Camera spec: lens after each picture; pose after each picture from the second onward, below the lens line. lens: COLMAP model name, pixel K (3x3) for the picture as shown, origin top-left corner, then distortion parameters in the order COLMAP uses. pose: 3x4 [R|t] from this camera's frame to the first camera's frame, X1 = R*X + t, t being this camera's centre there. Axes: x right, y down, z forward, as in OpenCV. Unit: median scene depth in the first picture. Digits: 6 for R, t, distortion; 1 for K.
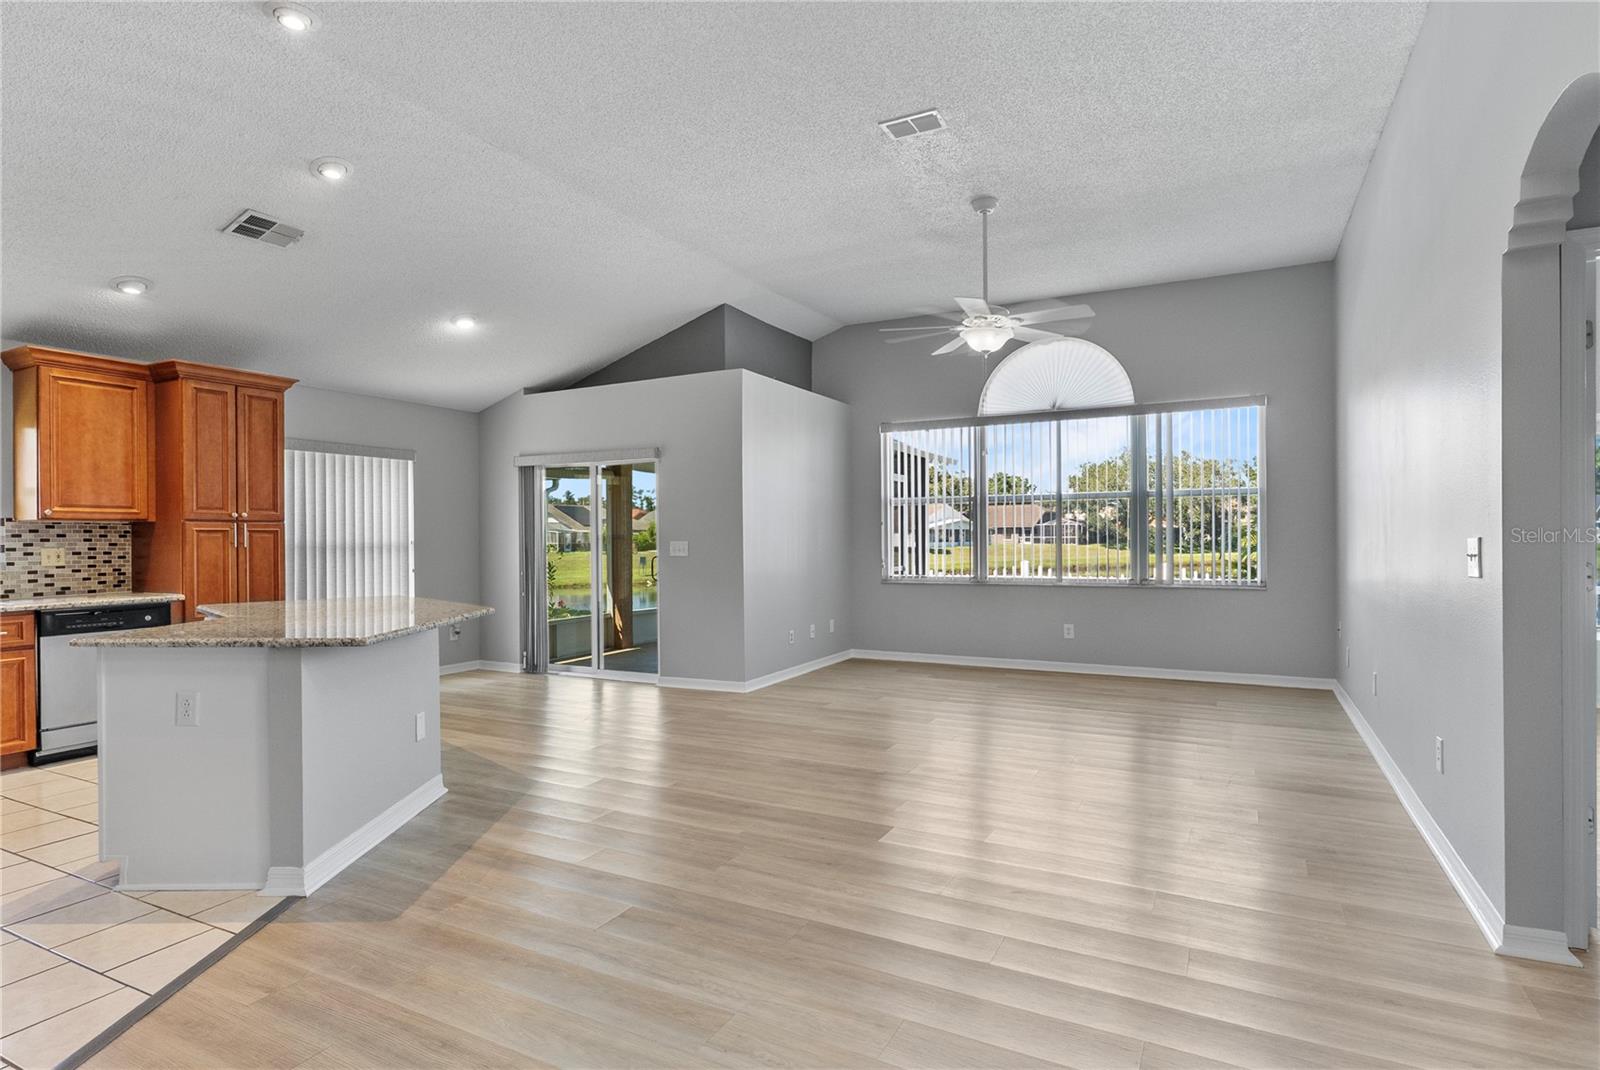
lens RADIAL K [[831.1, 0, 827.4], [0, 831.1, 535.8], [0, 0, 1]] dist [-0.002453, 0.005233]
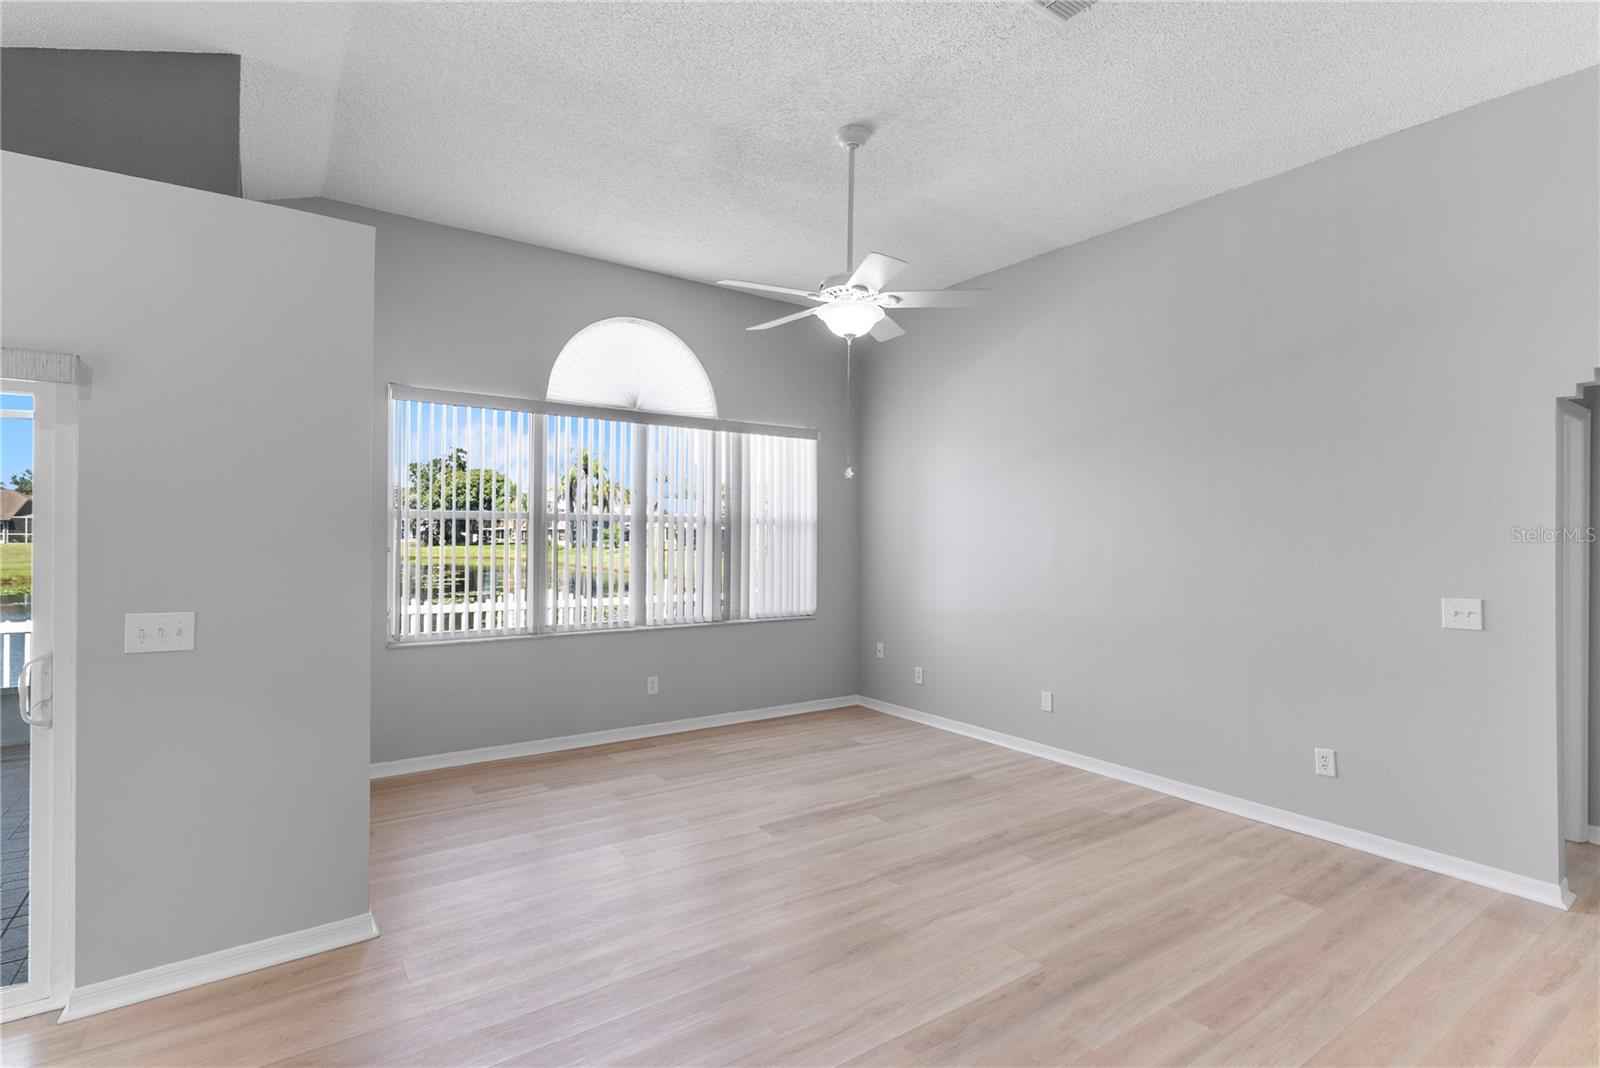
lens RADIAL K [[782.2, 0, 786.5], [0, 782.2, 548.3], [0, 0, 1]] dist [0.005230, -0.001012]
pose [[0.480958, 0.000582, 0.876743, -0.402478], [-0.019236, 0.999766, 0.009888, -0.036385], [-0.876533, -0.021621, 0.480857, 0.636114]]
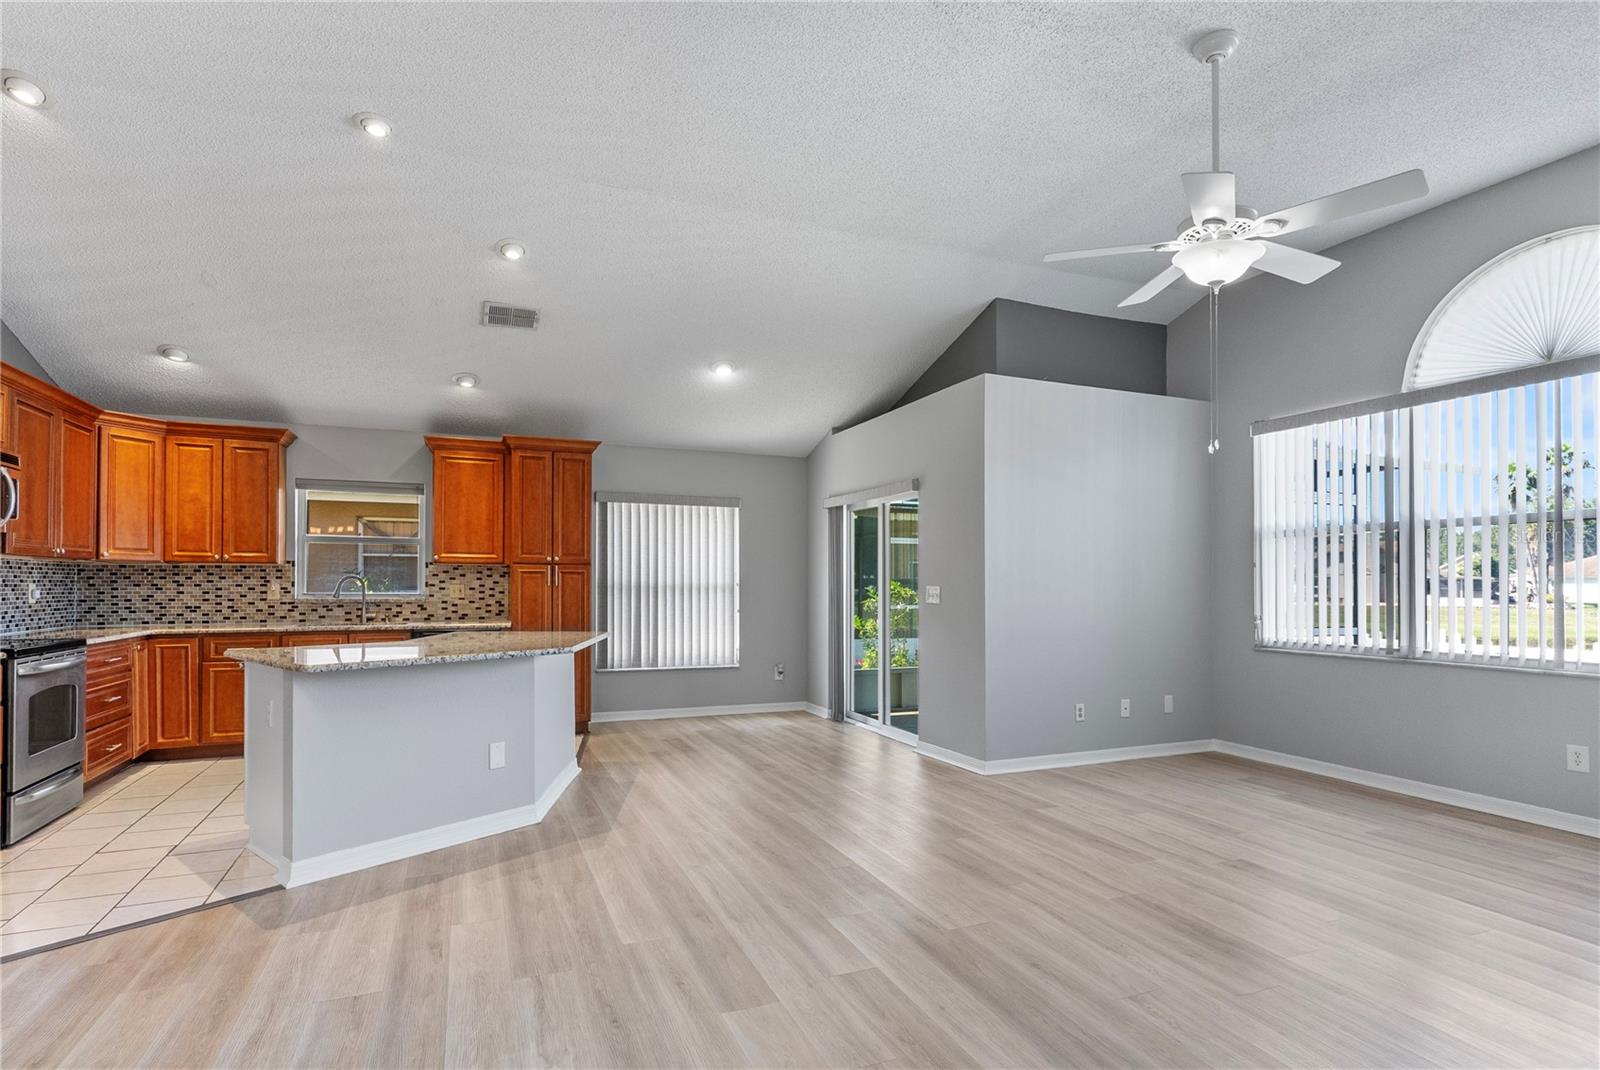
lens RADIAL K [[831.1, 0, 800.0], [0, 831.1, 579.2], [0, 0, 1]] dist [-0.002453, 0.005233]
pose [[0.746666, 0.008434, -0.665145, 0.323125], [-0.007936, 0.999961, 0.003772, -0.002955], [0.665151, 0.002462, 0.746704, 0.293080]]
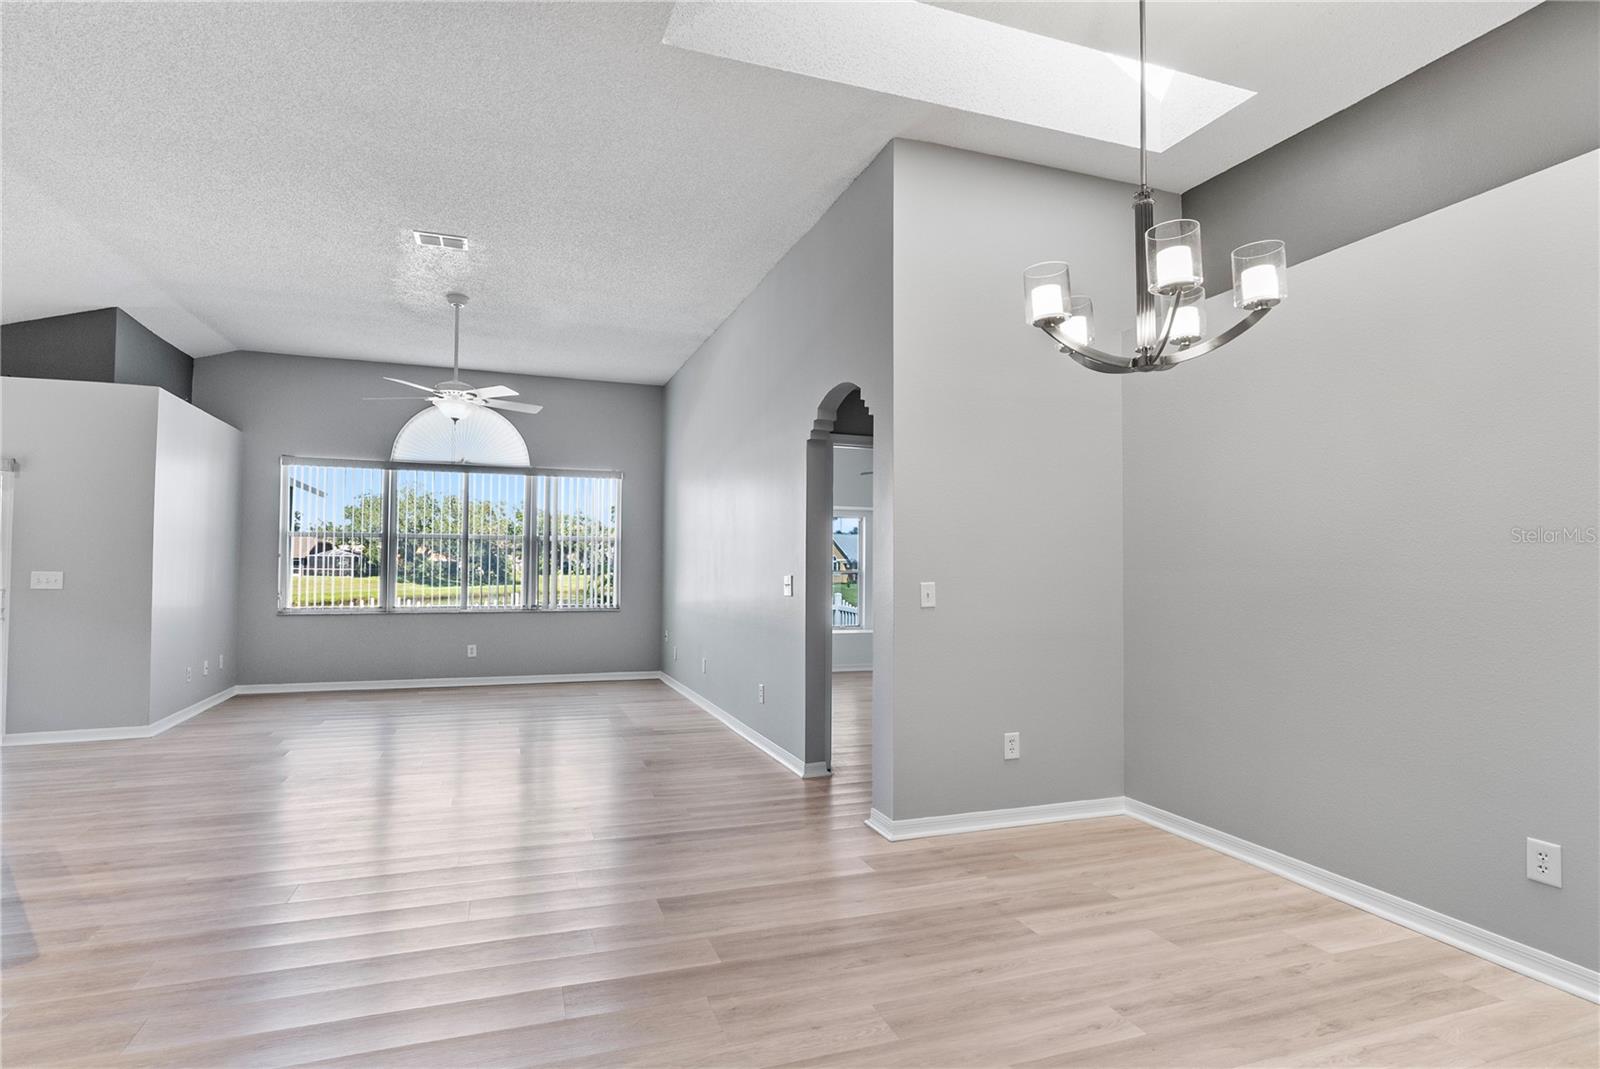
lens RADIAL K [[782.2, 0, 796.9], [0, 782.2, 556.7], [0, 0, 1]] dist [0.005230, -0.001012]
pose [[0.691707, 0.026423, 0.721694, -0.256703], [-0.014647, 0.999638, -0.022560, -0.001373], [-0.722029, 0.005034, 0.691844, -0.139796]]
